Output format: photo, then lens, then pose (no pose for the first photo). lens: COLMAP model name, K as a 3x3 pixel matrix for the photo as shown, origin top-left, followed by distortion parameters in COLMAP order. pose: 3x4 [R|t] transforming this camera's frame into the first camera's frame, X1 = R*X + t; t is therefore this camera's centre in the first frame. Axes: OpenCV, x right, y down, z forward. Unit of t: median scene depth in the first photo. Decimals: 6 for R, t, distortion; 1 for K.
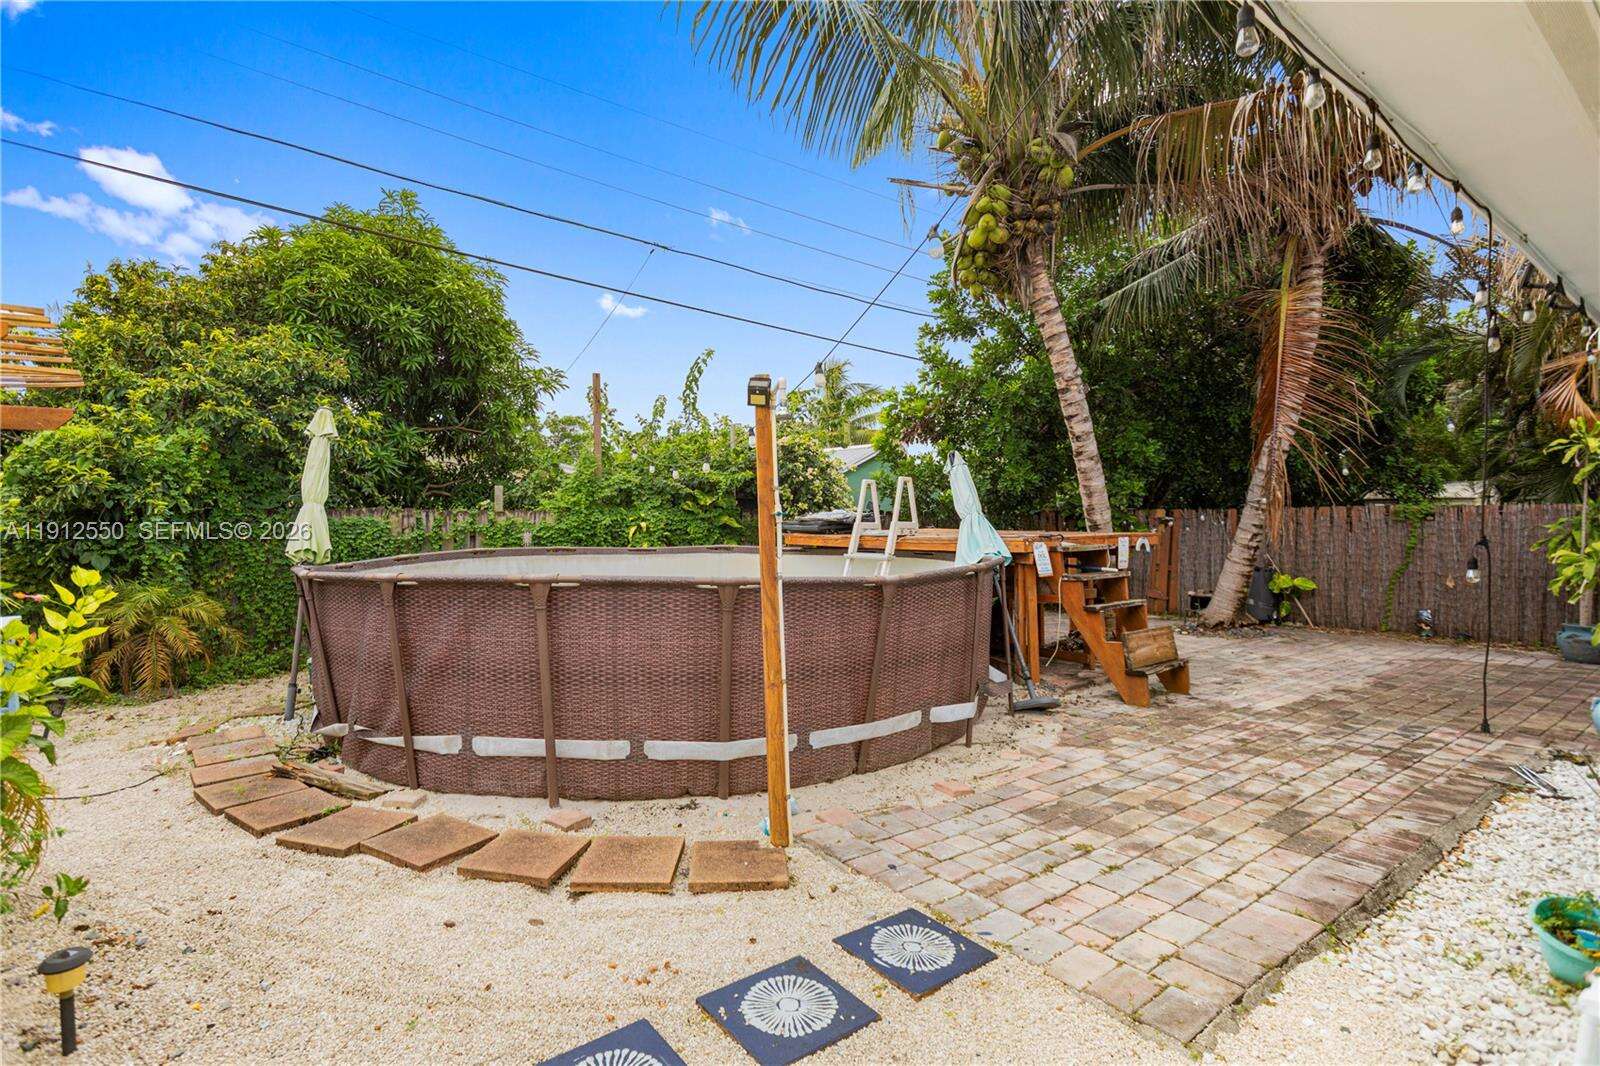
lens RADIAL K [[788.9, 0, 798.5], [0, 788.9, 540.2], [0, 0, 1]] dist [-0.016717, 0.008656]
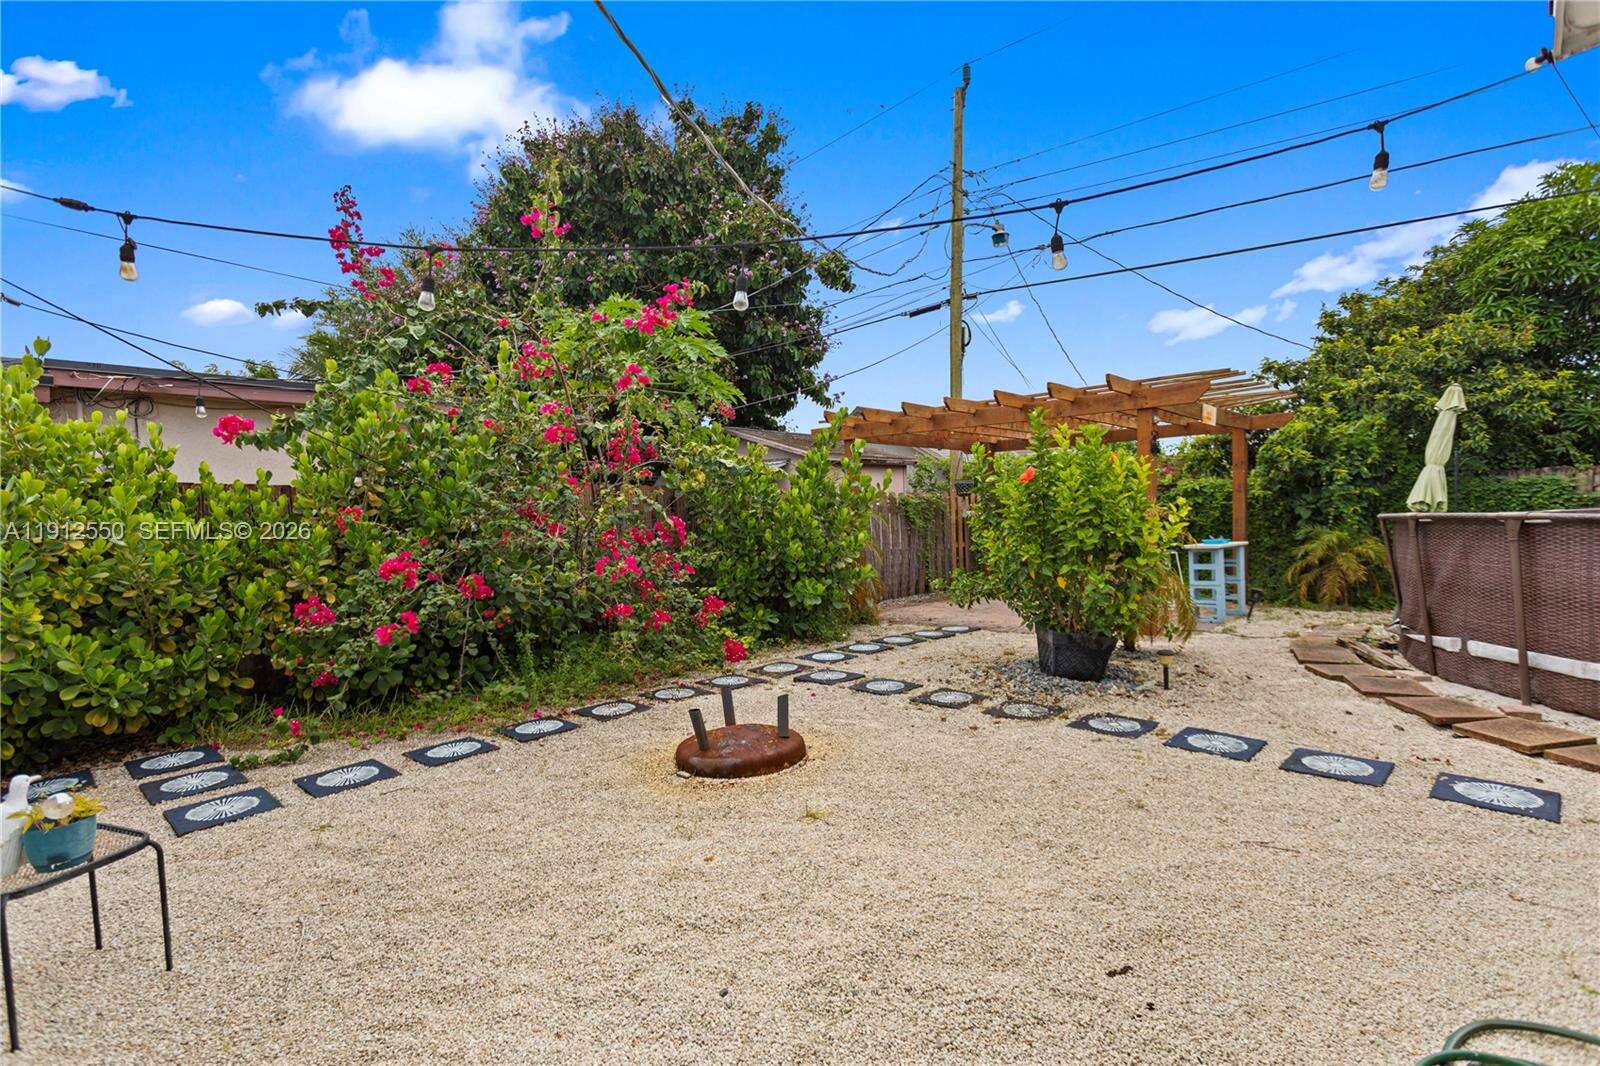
lens RADIAL K [[777.9, 0, 795.9], [0, 777.9, 532.8], [0, 0, 1]] dist [0.003640, 0.000724]
pose [[0.146732, 0.030471, -0.988707, 0.336862], [-0.006667, 0.999533, 0.029815, 0.022035], [0.989154, 0.002217, 0.146867, -0.134913]]
